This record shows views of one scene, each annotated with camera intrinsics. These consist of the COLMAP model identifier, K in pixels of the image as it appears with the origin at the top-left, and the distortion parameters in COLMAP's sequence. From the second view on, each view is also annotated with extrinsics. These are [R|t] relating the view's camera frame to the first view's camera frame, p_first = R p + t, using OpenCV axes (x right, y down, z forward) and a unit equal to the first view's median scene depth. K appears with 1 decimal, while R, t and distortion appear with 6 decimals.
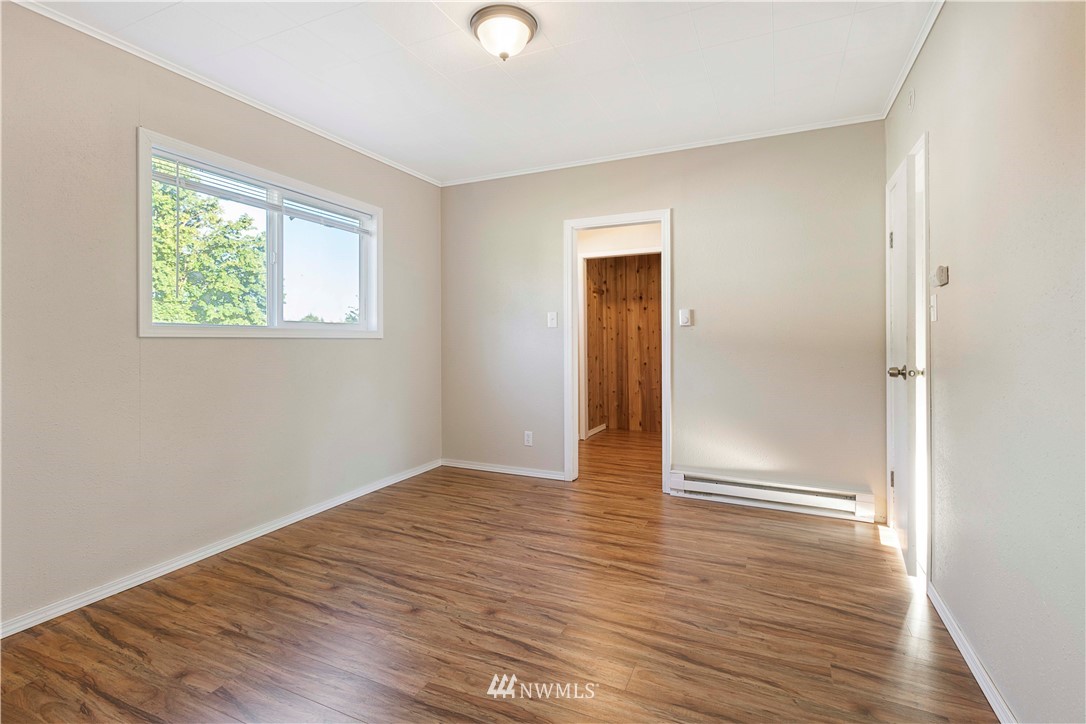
lens RADIAL K [[507.0, 0, 554.9], [0, 507.0, 344.4], [0, 0, 1]] dist [0.000252, 0.000618]
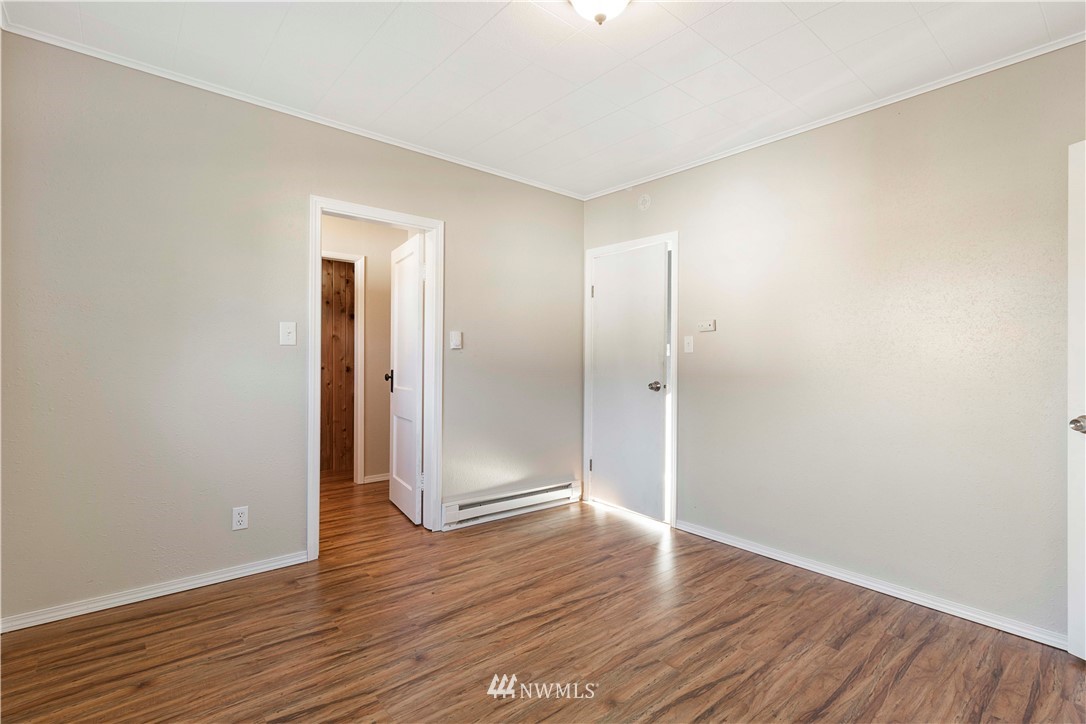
lens RADIAL K [[507.0, 0, 539.1], [0, 507.0, 362.7], [0, 0, 1]] dist [0.000252, 0.000618]
pose [[0.432150, 0.002547, 0.901798, -0.621558], [0.004270, 0.999979, -0.004871, -0.005763], [-0.901792, 0.005956, 0.432130, 0.518241]]
